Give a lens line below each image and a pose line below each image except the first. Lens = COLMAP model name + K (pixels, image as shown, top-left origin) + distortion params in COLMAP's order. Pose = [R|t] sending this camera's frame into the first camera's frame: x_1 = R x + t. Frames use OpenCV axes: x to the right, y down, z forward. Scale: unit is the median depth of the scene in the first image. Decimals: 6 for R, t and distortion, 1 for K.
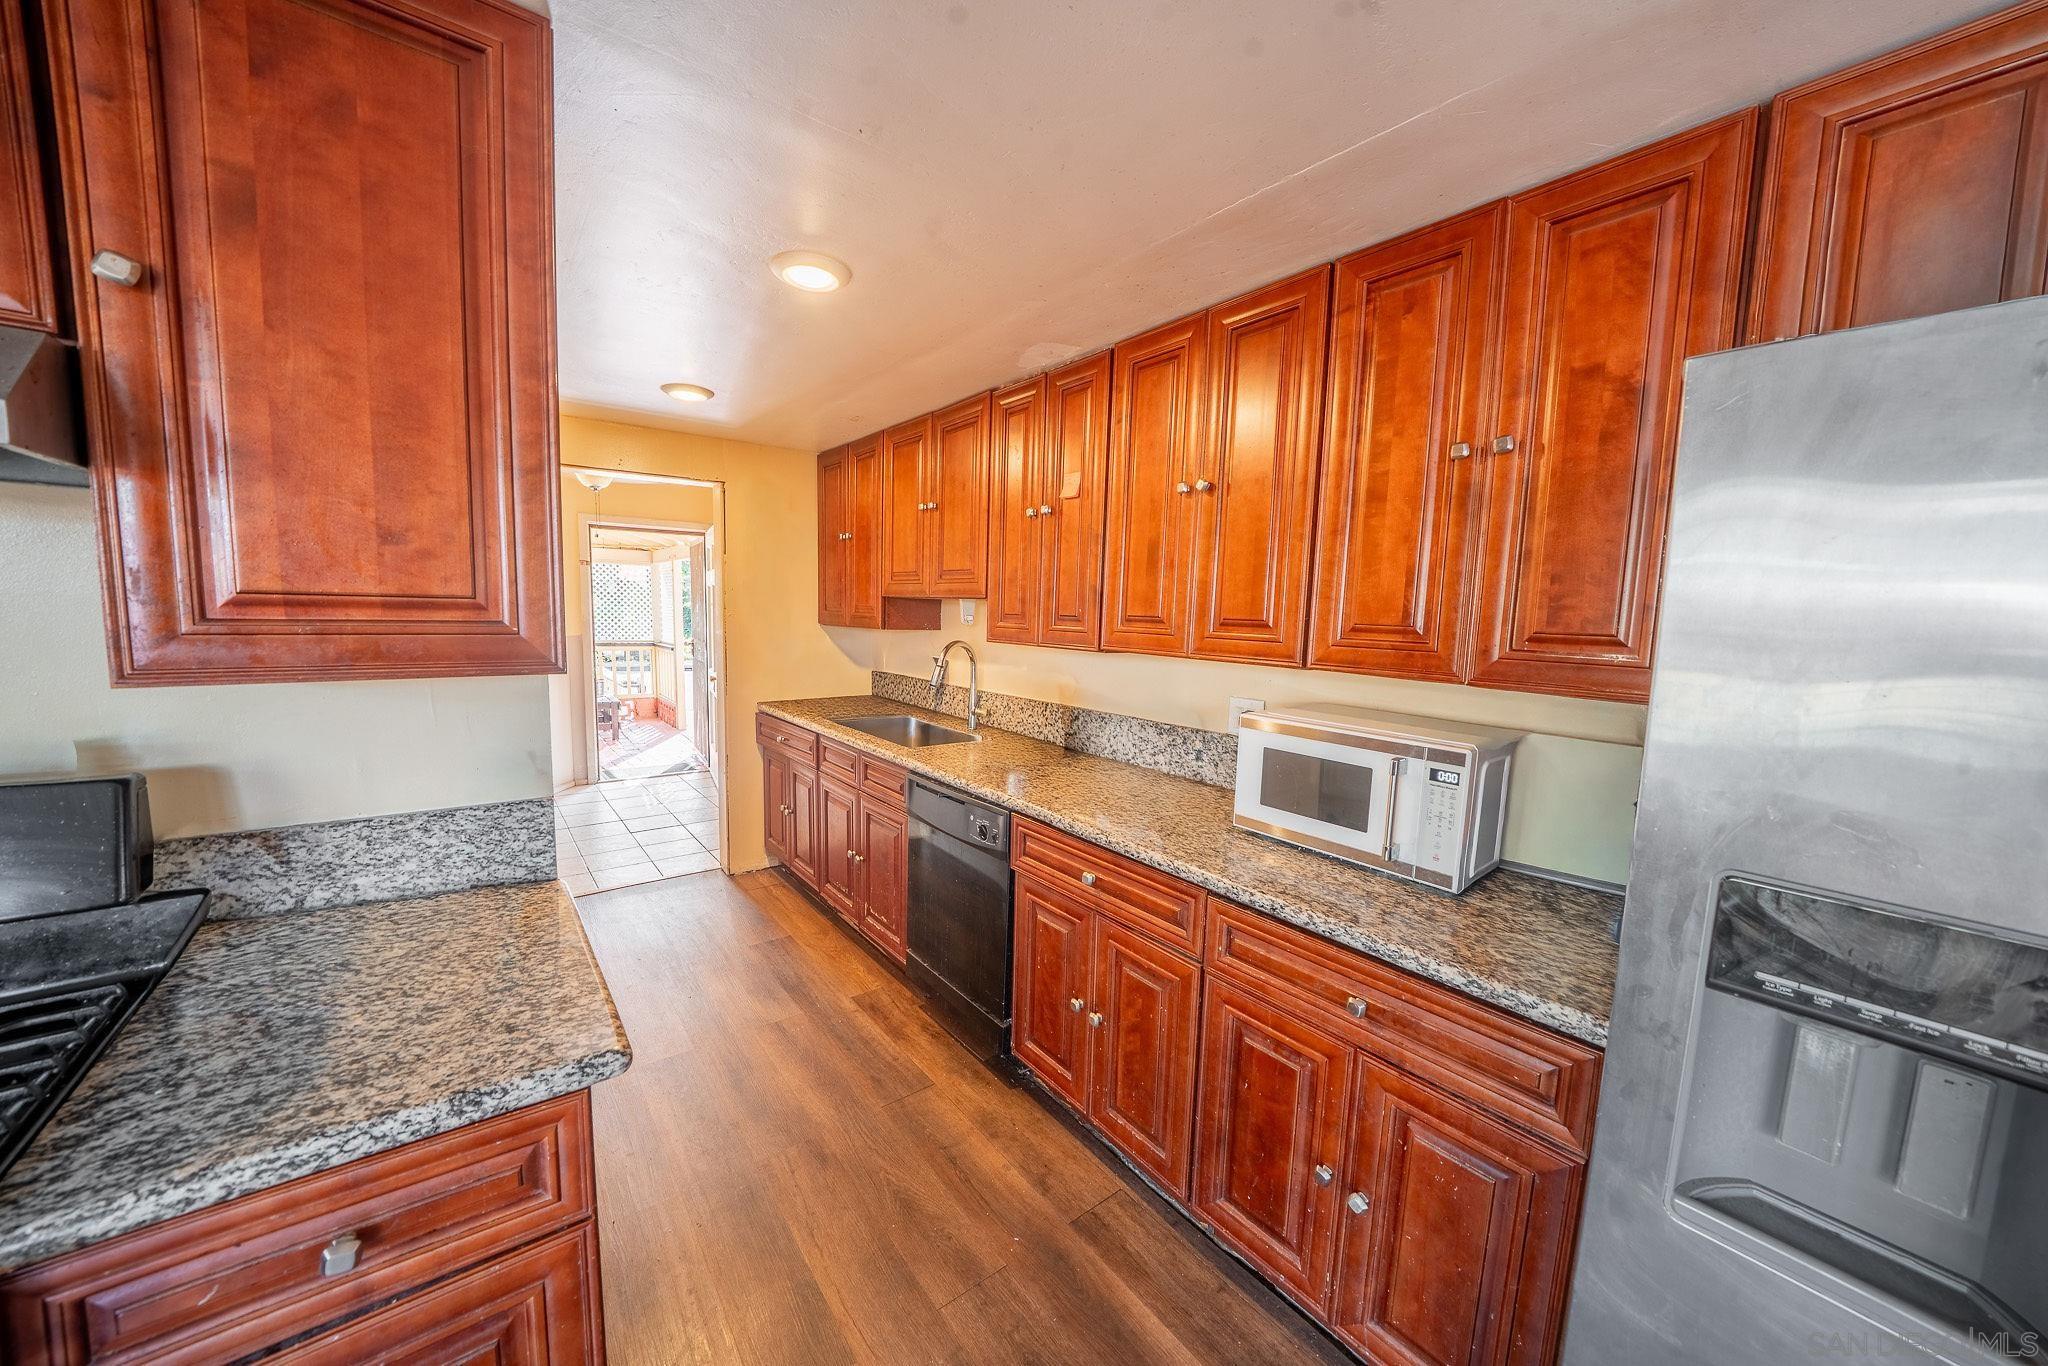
lens RADIAL K [[721.7, 0, 1027.1], [0, 721.7, 687.4], [0, 0, 1]] dist [-0.026931, 0.002912]
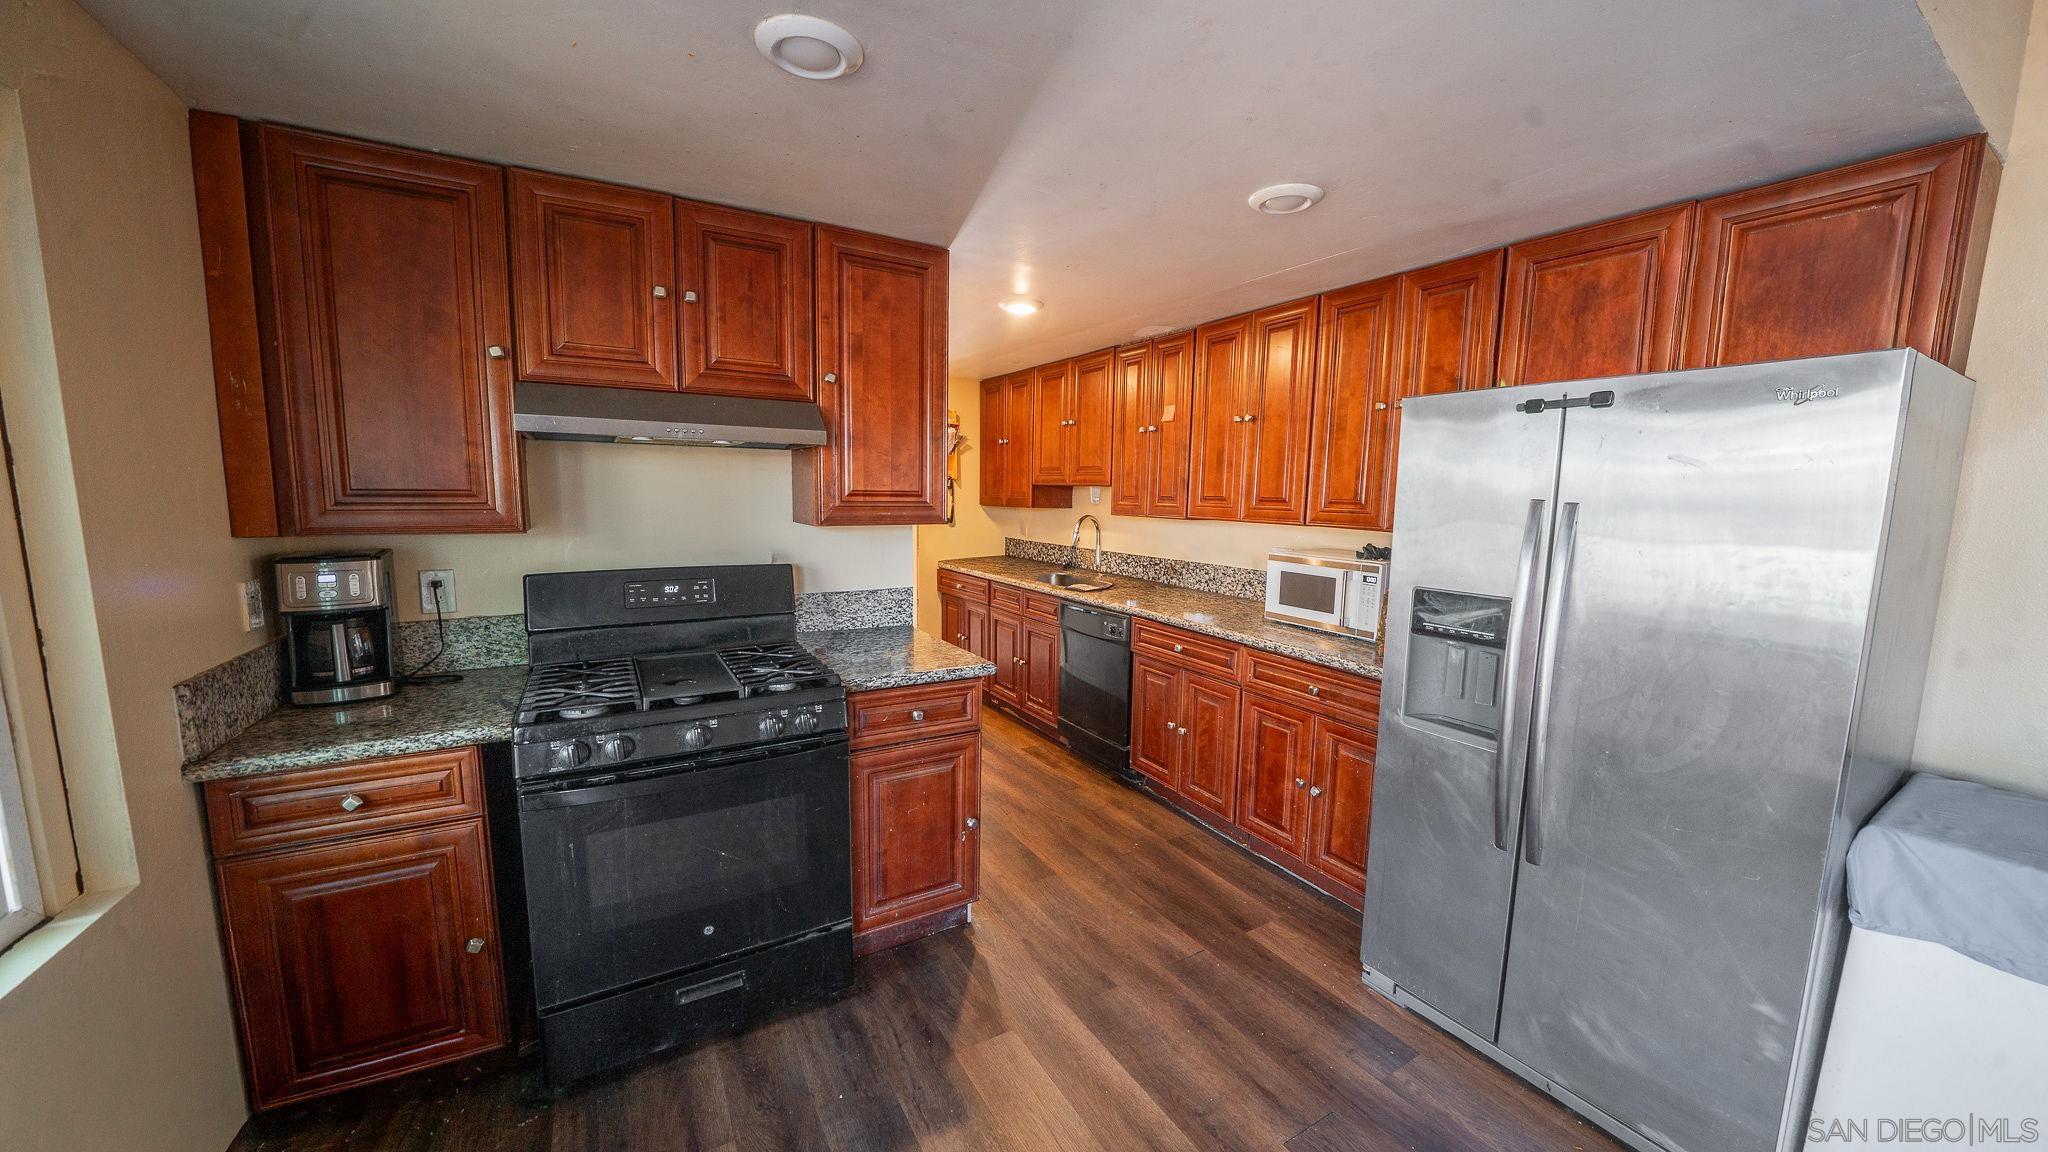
lens RADIAL K [[729.1, 0, 1028.4], [0, 729.1, 582.4], [0, 0, 1]] dist [-0.000270, -0.000008]
pose [[0.992007, 0.003355, -0.126139, -0.048871], [-0.001231, 0.999856, 0.016913, 0.072676], [0.126178, -0.016622, 0.991868, -0.738454]]
